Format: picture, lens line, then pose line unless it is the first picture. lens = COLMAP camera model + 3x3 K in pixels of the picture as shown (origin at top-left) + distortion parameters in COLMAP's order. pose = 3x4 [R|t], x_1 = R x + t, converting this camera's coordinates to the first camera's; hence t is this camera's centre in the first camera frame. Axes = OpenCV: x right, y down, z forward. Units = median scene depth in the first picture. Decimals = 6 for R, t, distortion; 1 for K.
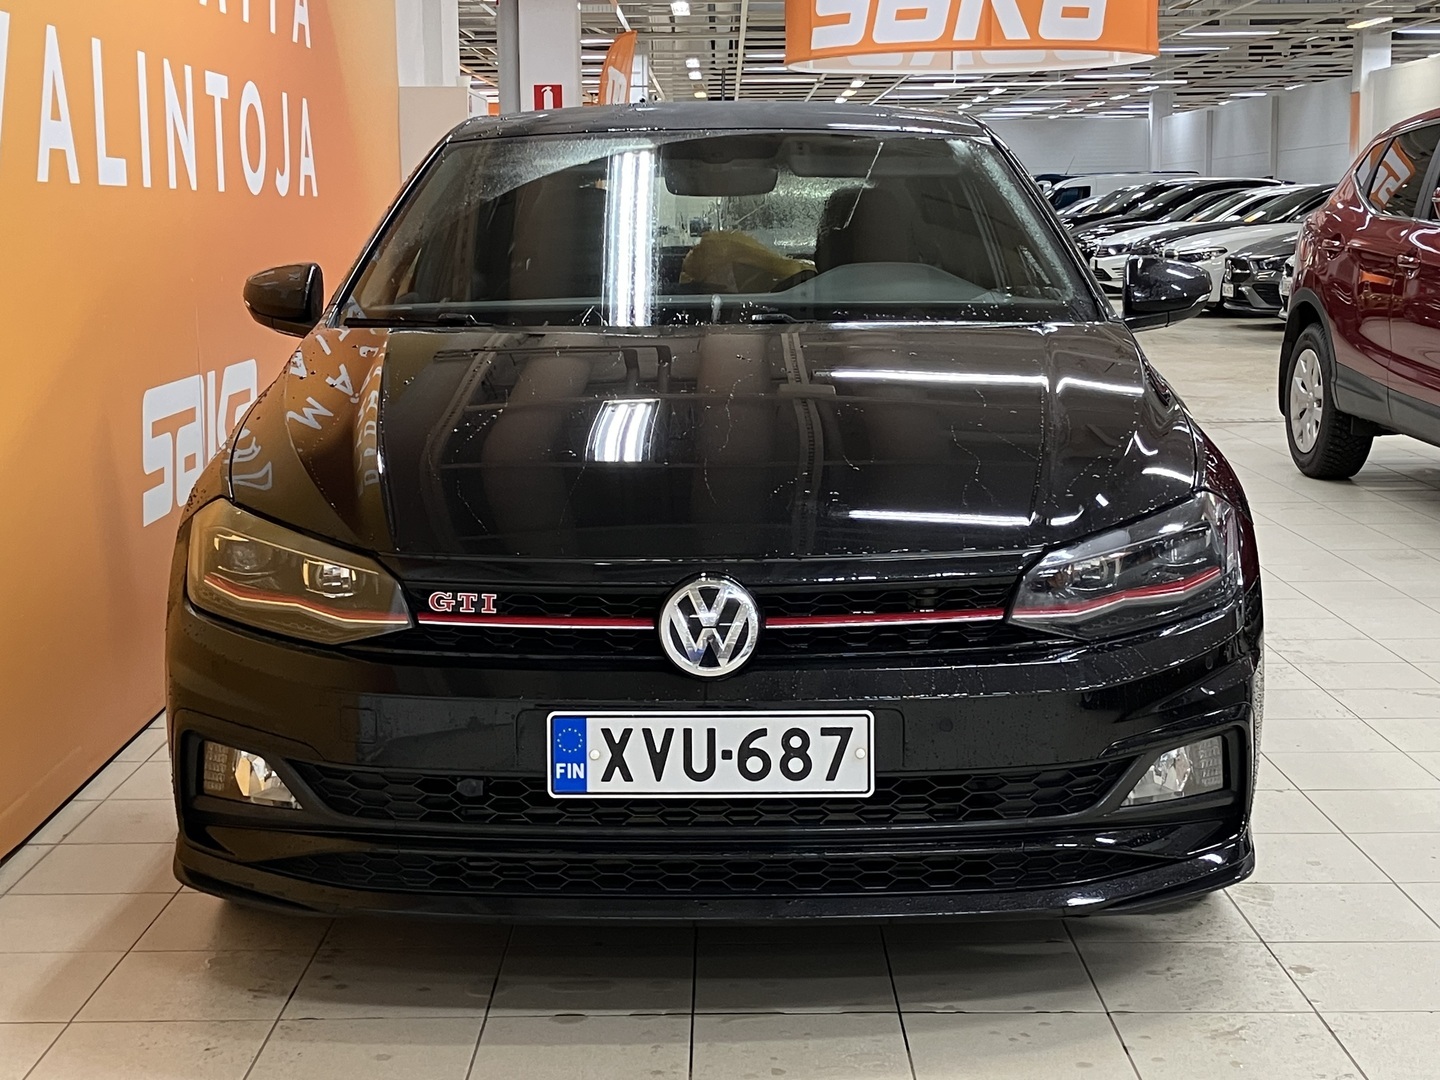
lens RADIAL K [[2107.0, 0, 718.4], [0, 2107.0, 531.5], [0, 0, 1]] dist [0.079959, 0.000000]
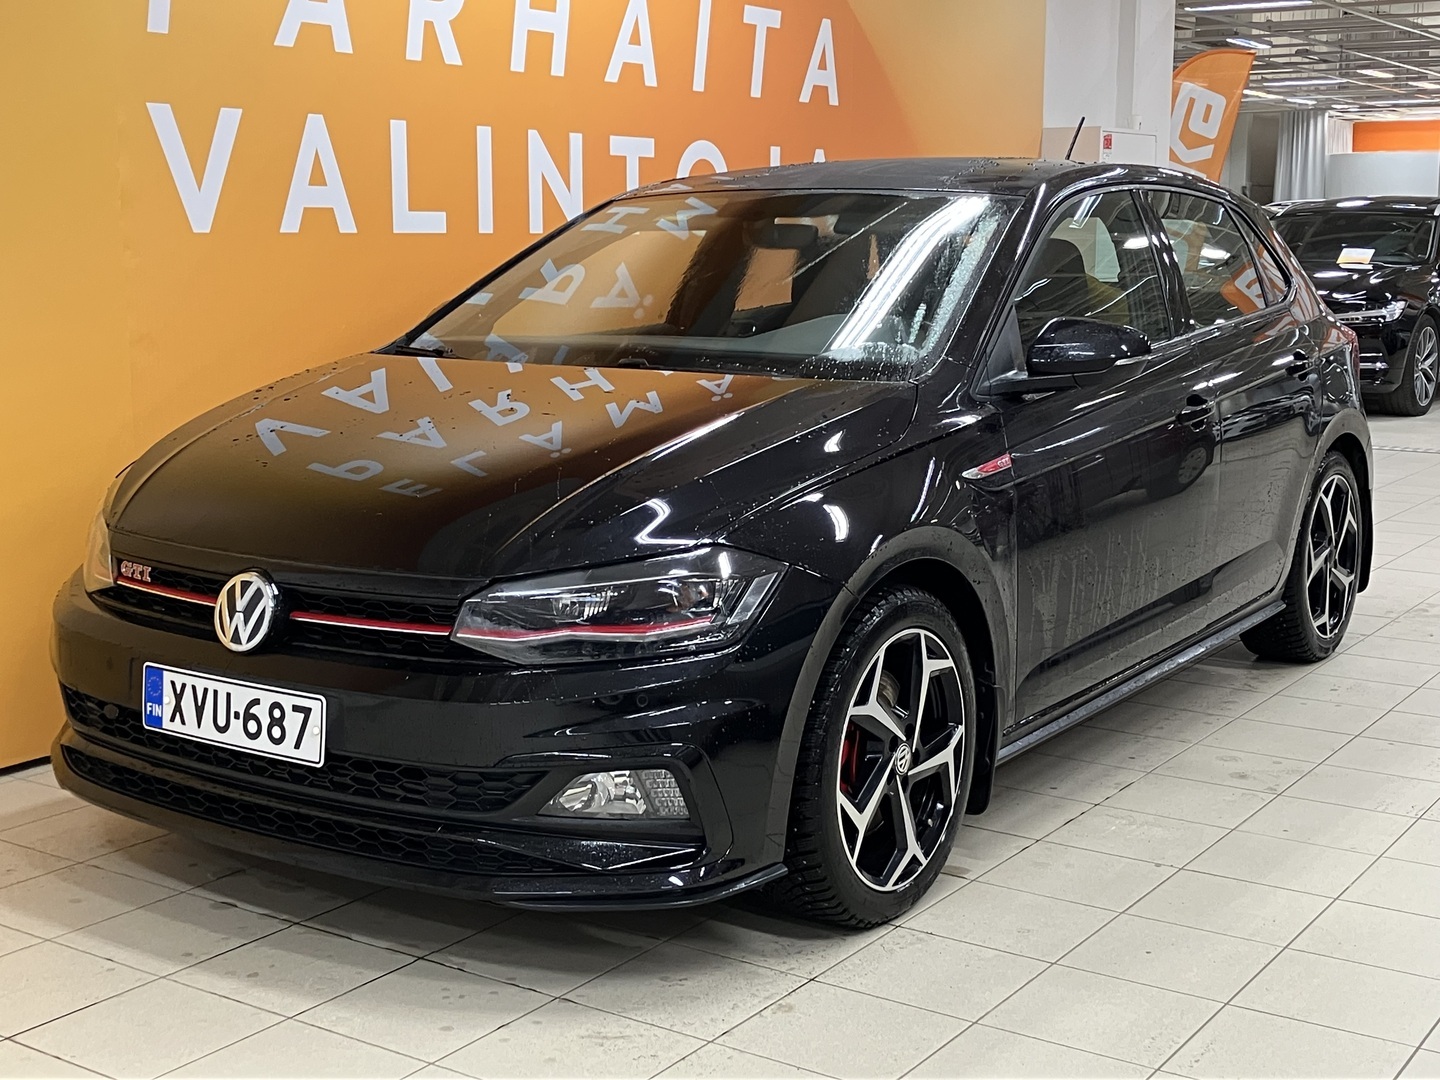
lens RADIAL K [[1891.5, 0, 719.5], [0, 1891.5, 549.7], [0, 0, 1]] dist [0.089558, 0.000000]
pose [[0.828347, 0.102201, -0.550814, 0.845056], [-0.089710, 0.994729, 0.049656, -0.072033], [0.552985, 0.008281, 0.833150, 0.222470]]
